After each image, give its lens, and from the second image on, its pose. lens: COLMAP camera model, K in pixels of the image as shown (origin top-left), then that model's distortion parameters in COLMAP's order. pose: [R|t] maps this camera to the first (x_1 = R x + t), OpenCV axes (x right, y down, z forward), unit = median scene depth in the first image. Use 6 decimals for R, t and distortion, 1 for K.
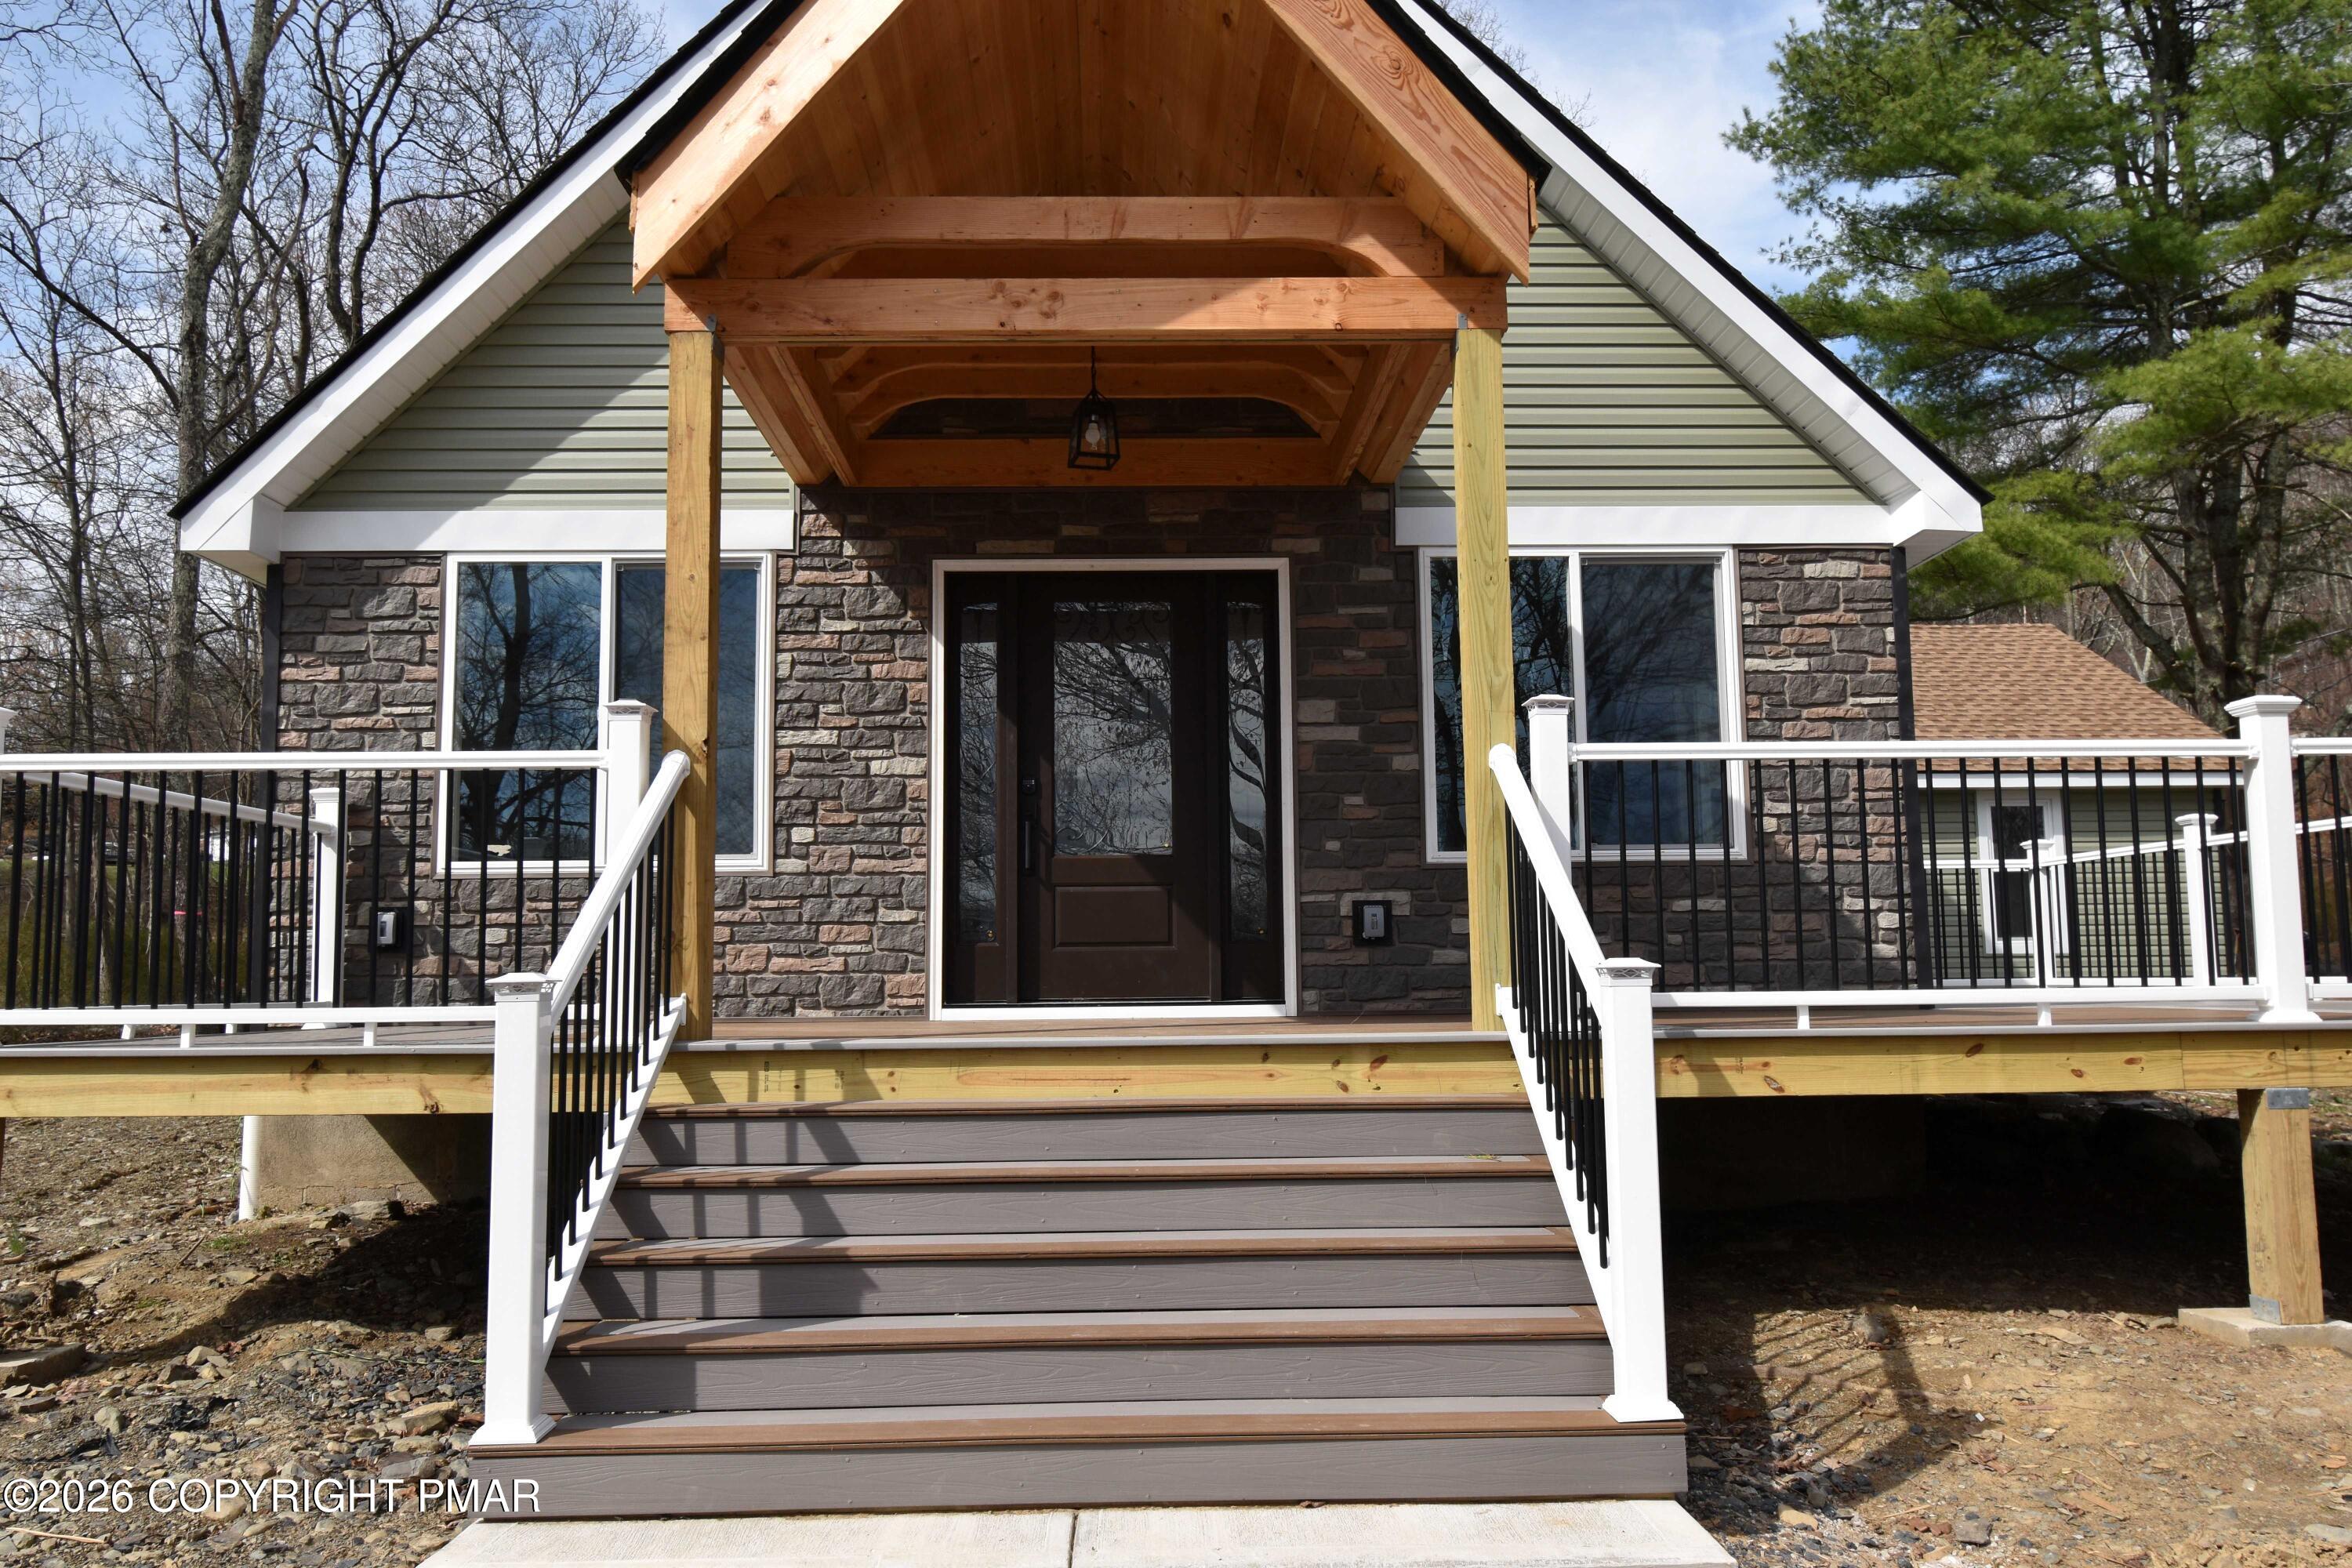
lens RADIAL K [[1693.4, 0, 1176.0], [0, 1693.4, 784.0], [0, 0, 1]] dist [0.003533, 0.000928]
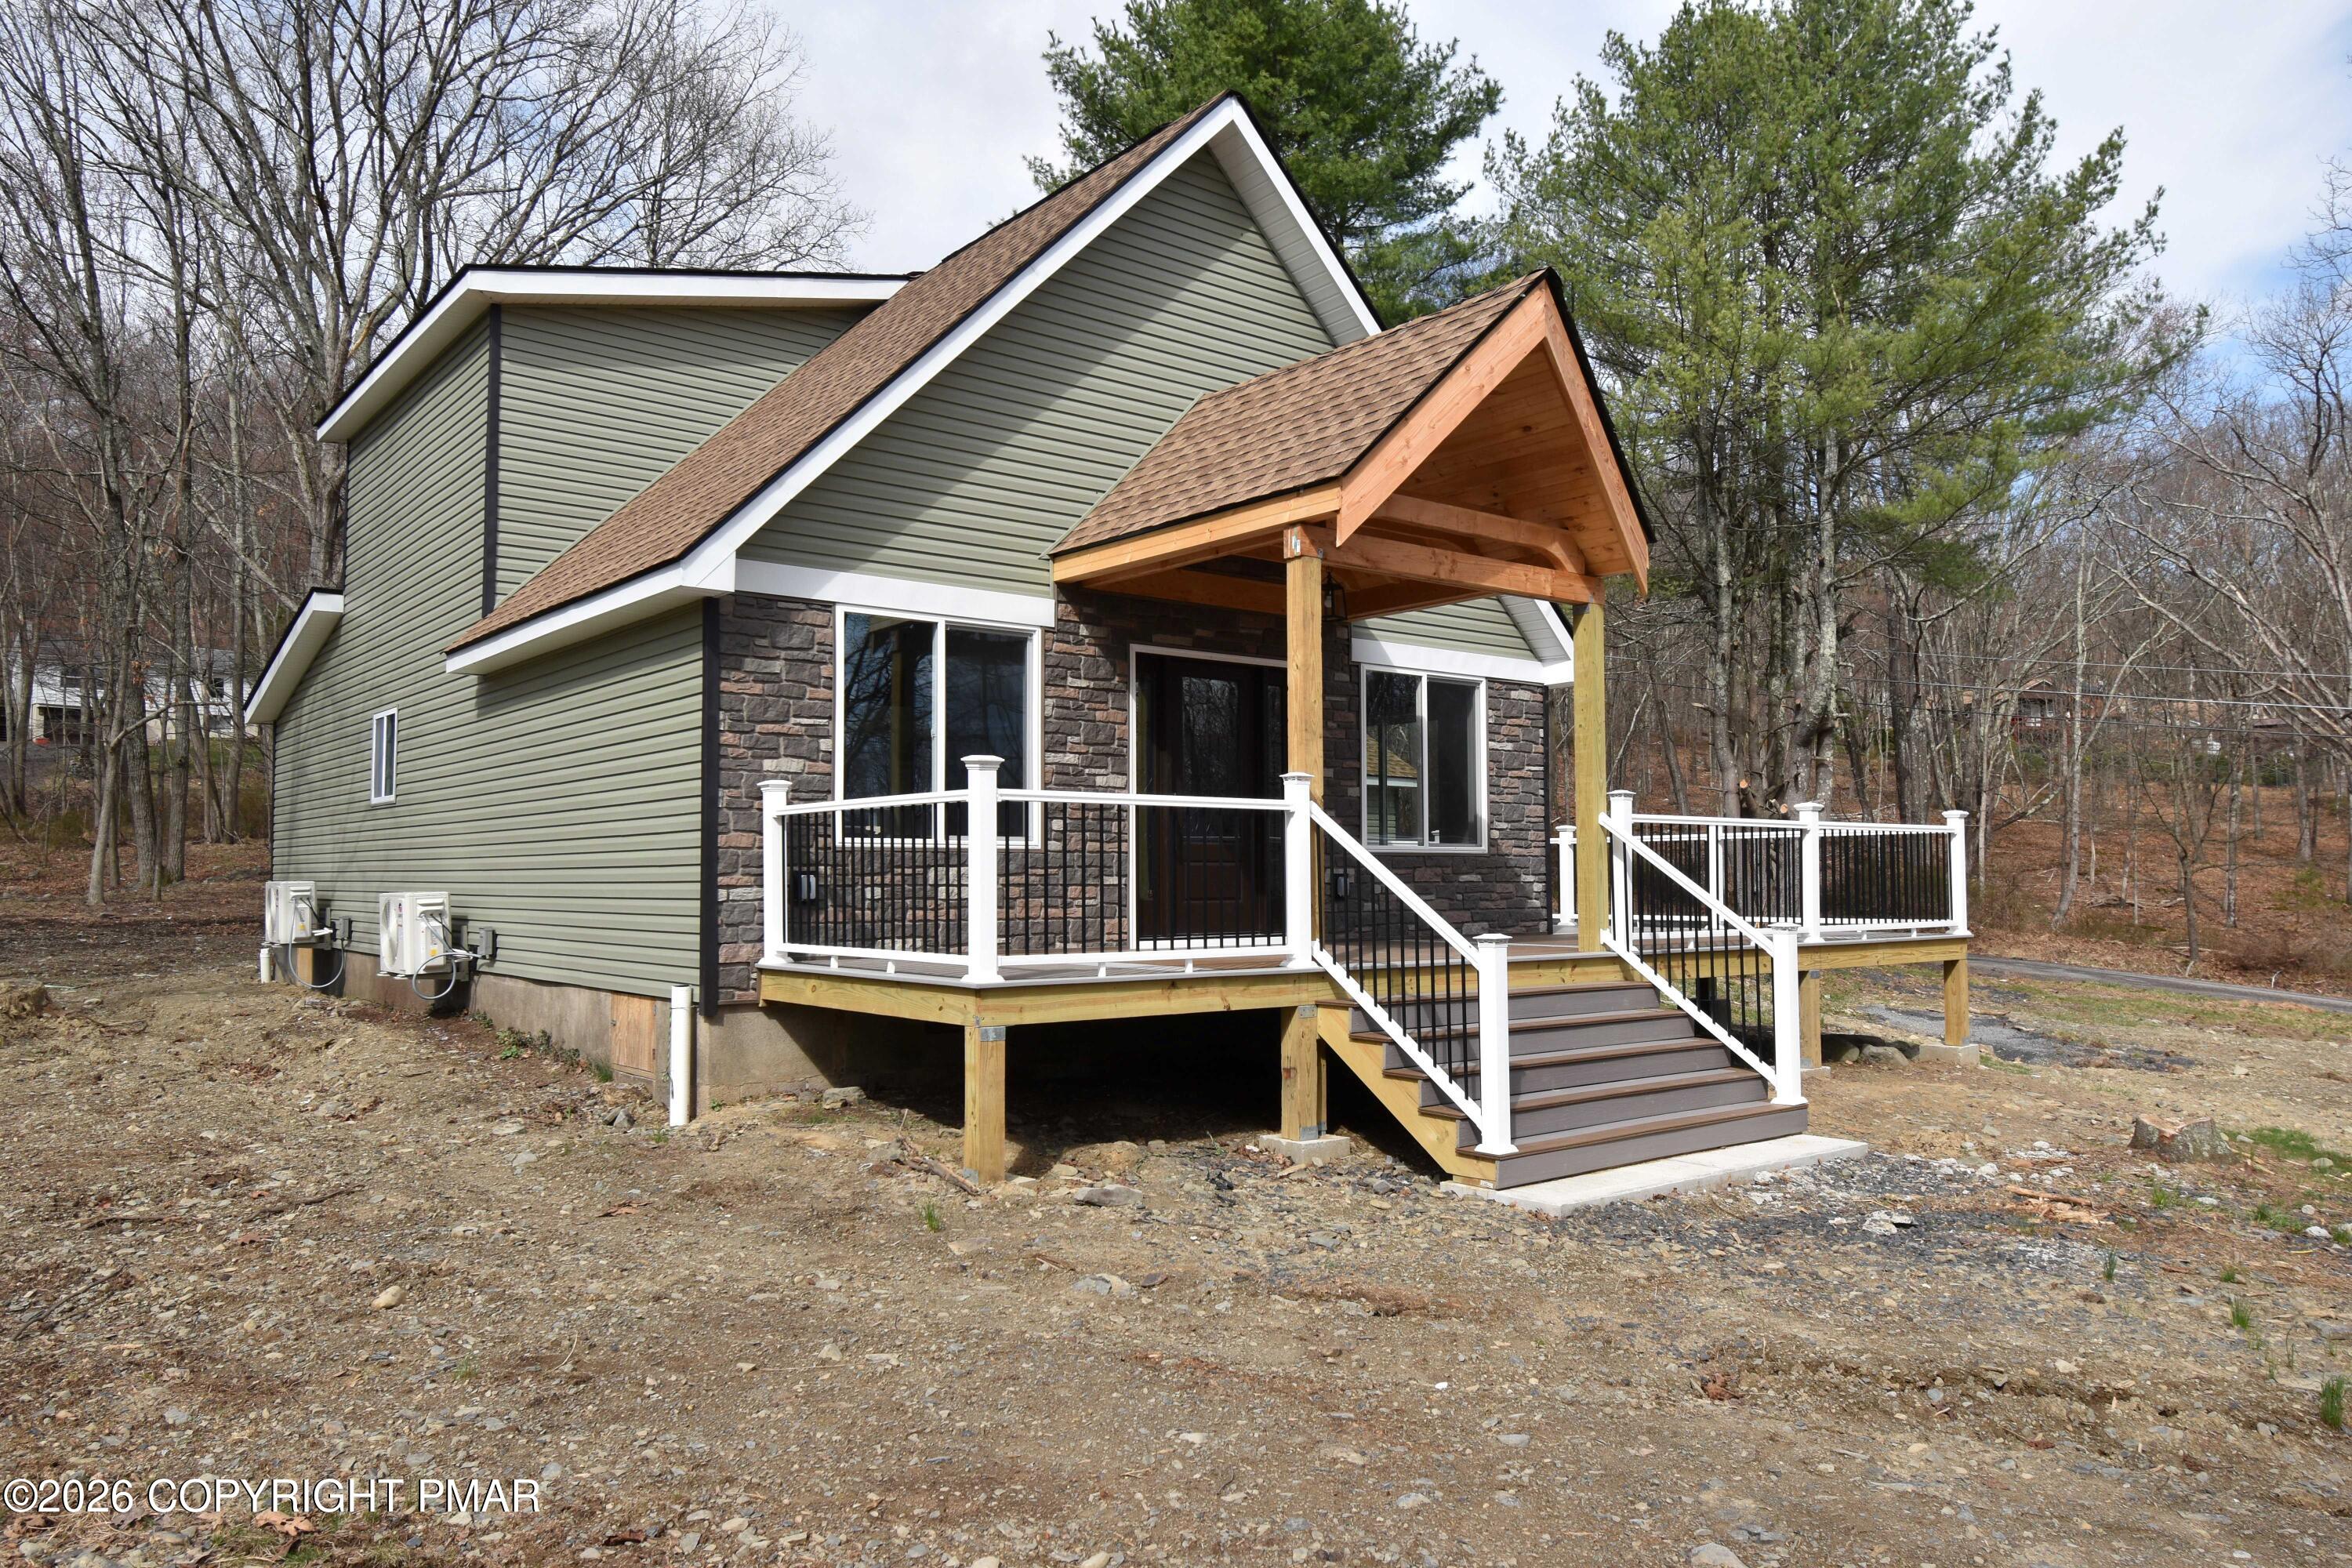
lens RADIAL K [[1604.1, 0, 1176.0], [0, 1604.1, 784.0], [0, 0, 1]] dist [-0.000754, -0.000262]
pose [[0.795849, 0.044802, 0.603835, -0.965743], [-0.075642, 0.996803, 0.025737, -0.048059], [-0.600751, -0.066158, 0.796694, -0.165008]]
